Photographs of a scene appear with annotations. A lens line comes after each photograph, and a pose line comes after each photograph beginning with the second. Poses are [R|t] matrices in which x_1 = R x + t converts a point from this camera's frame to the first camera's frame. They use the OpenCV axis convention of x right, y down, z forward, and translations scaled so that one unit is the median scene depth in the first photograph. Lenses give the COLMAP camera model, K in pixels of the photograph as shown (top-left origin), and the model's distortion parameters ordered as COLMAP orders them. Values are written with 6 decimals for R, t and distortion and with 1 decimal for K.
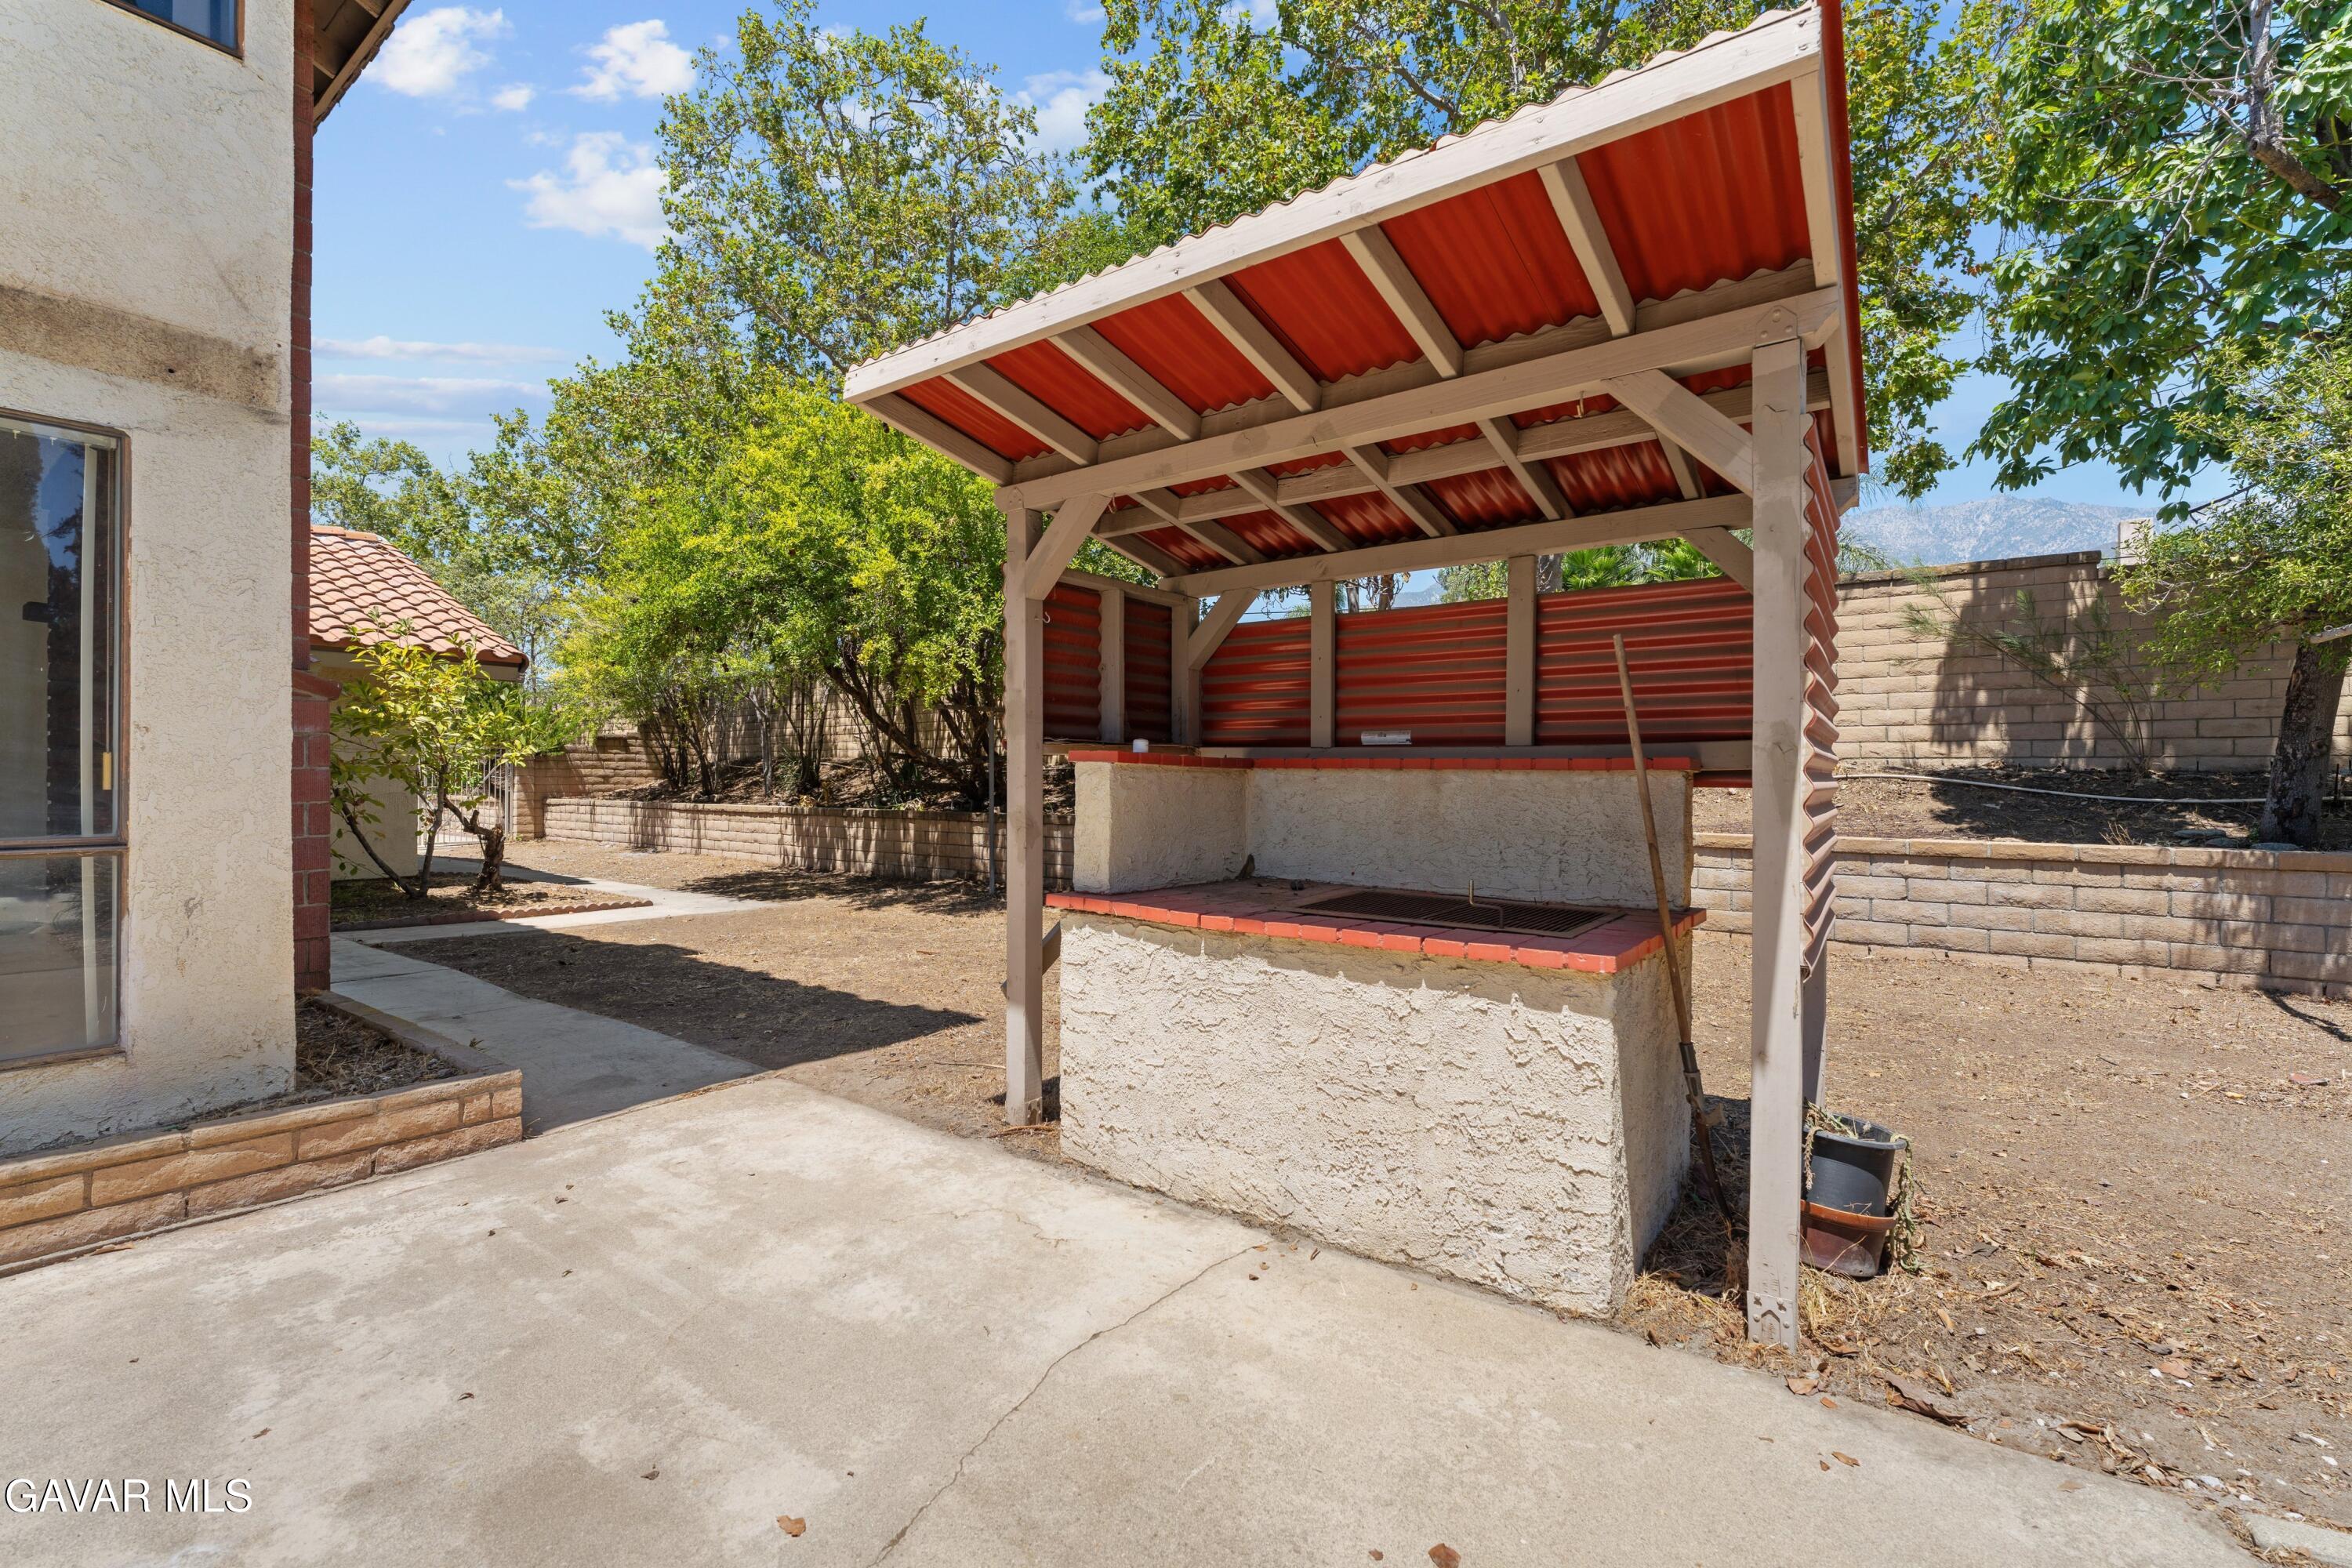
lens RADIAL K [[1008.7, 0, 1176.2], [0, 1008.7, 770.0], [0, 0, 1]] dist [0.000394, 0.000163]
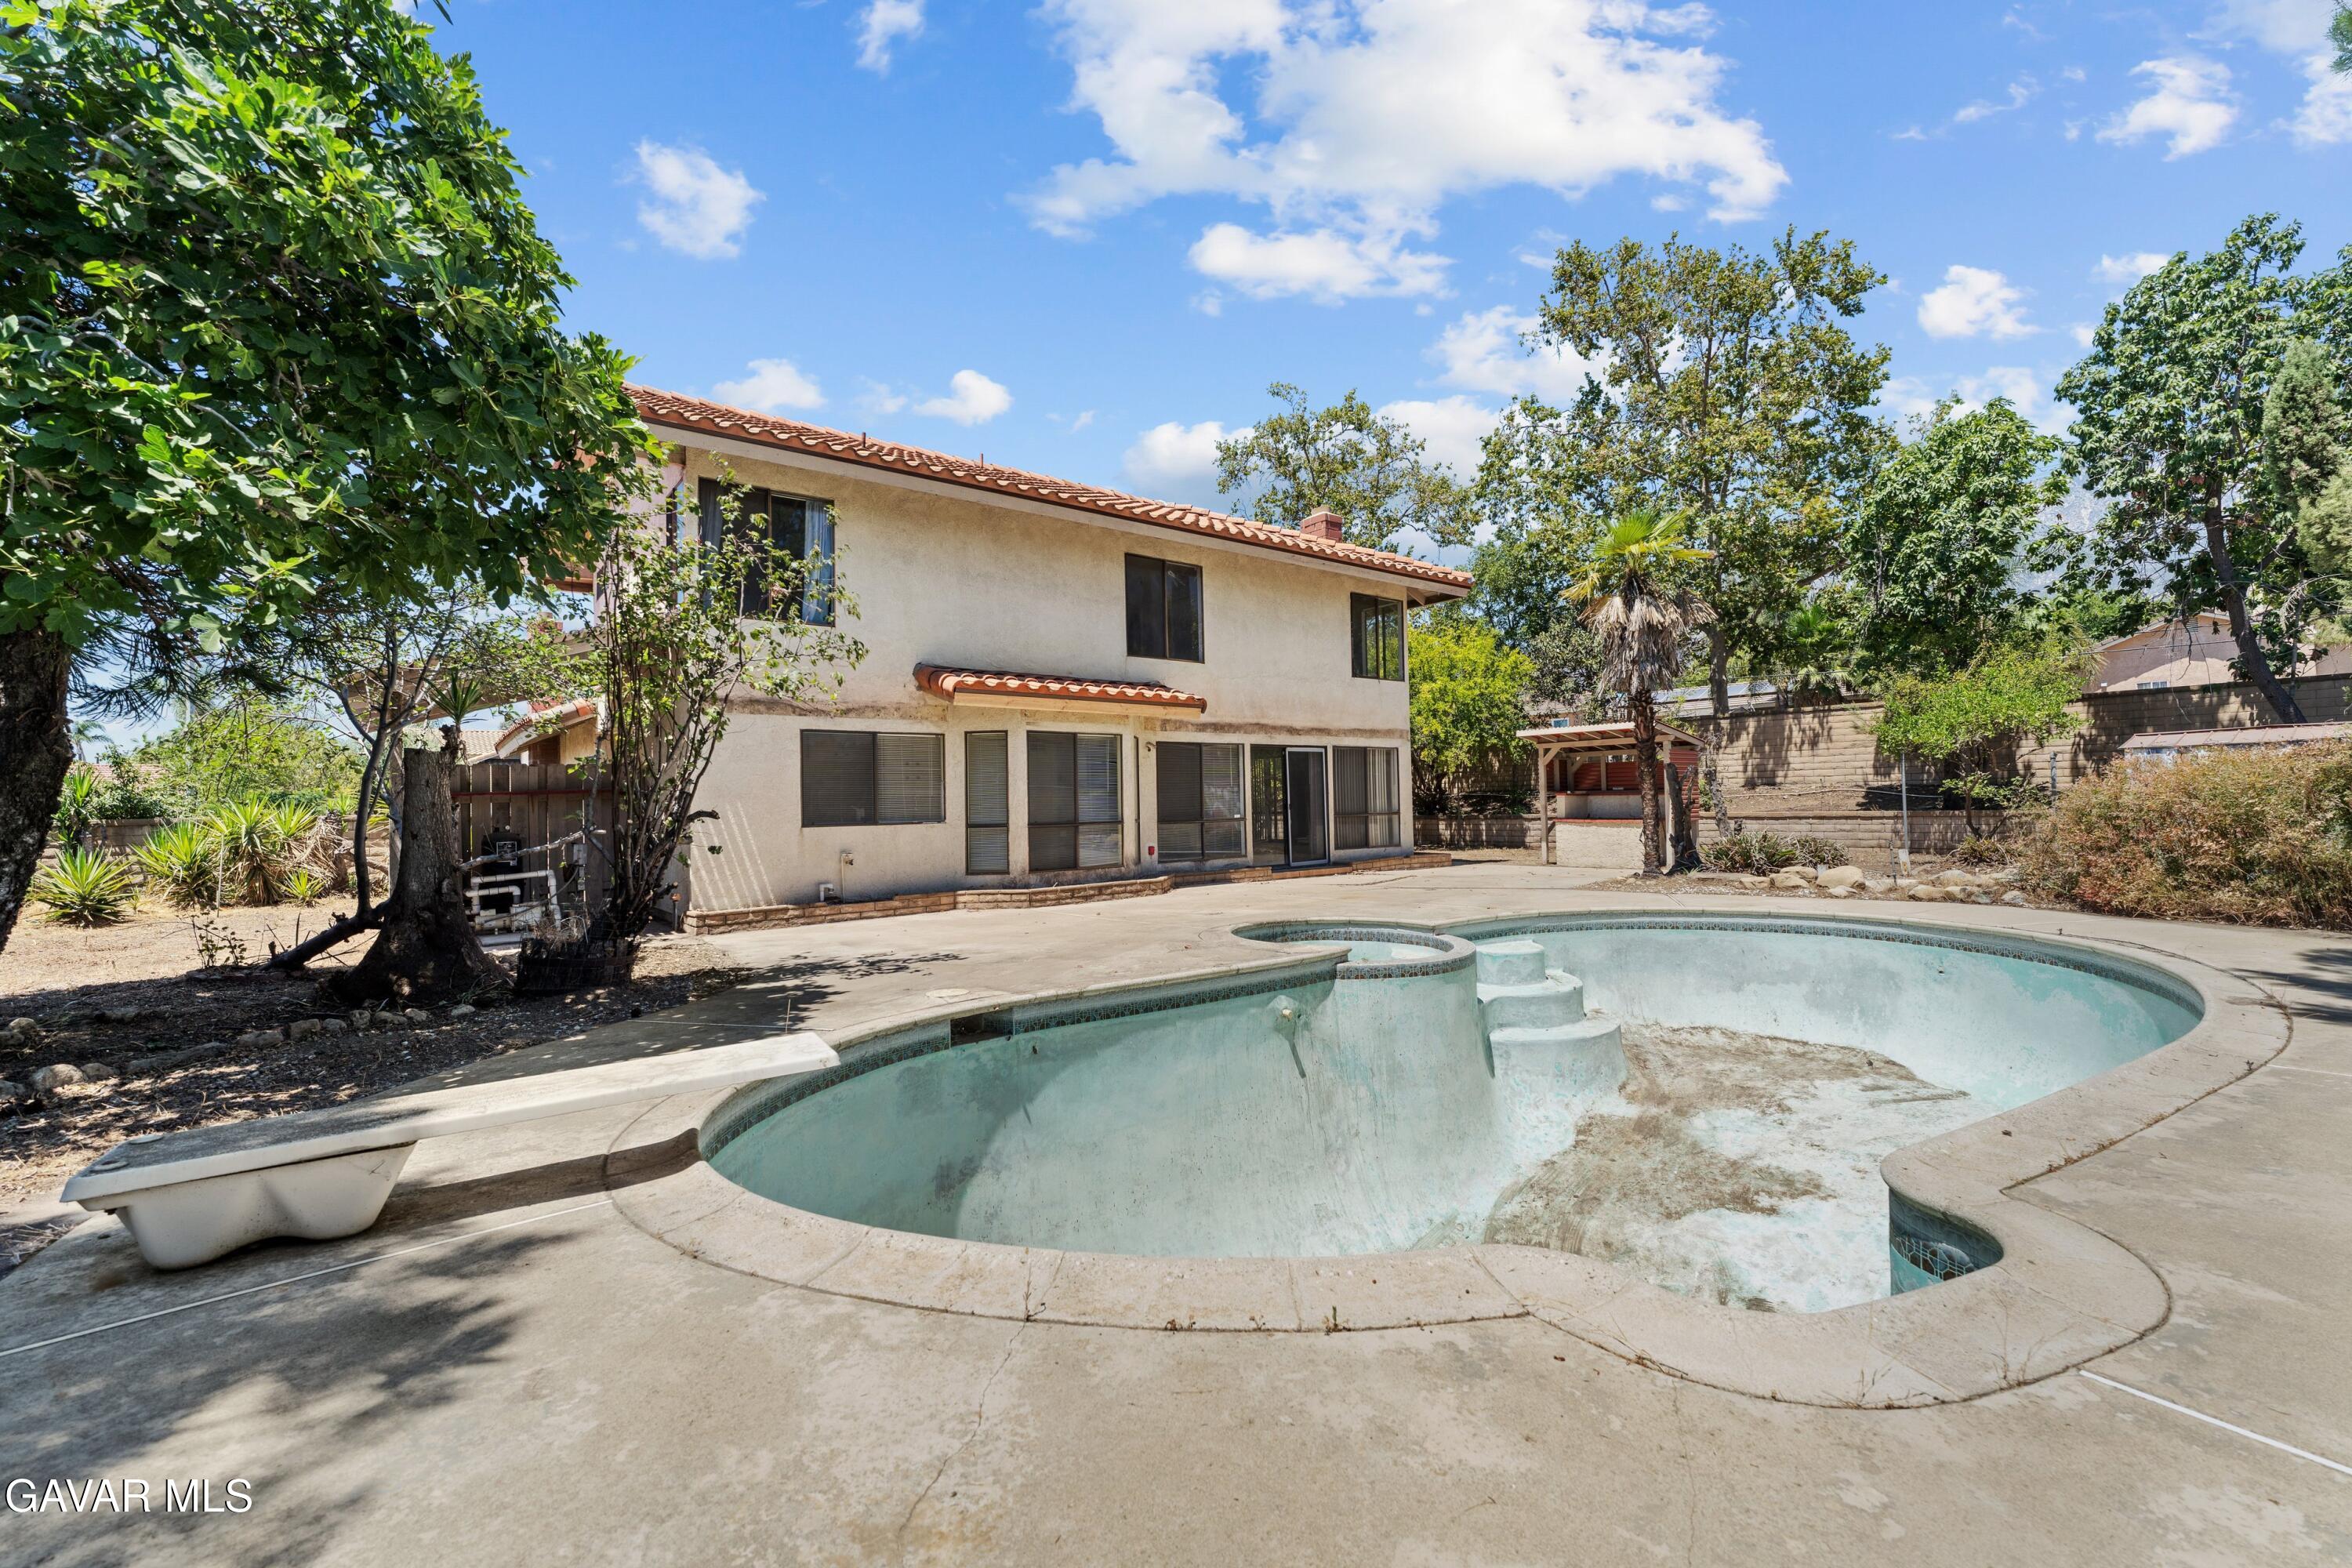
lens RADIAL K [[1008.7, 0, 1176.2], [0, 1008.7, 770.0], [0, 0, 1]] dist [0.000394, 0.000163]
pose [[0.967716, -0.033735, -0.249773, -0.416392], [0.027332, 0.999204, -0.029059, -0.022272], [0.250555, 0.021294, 0.967868, -2.773493]]
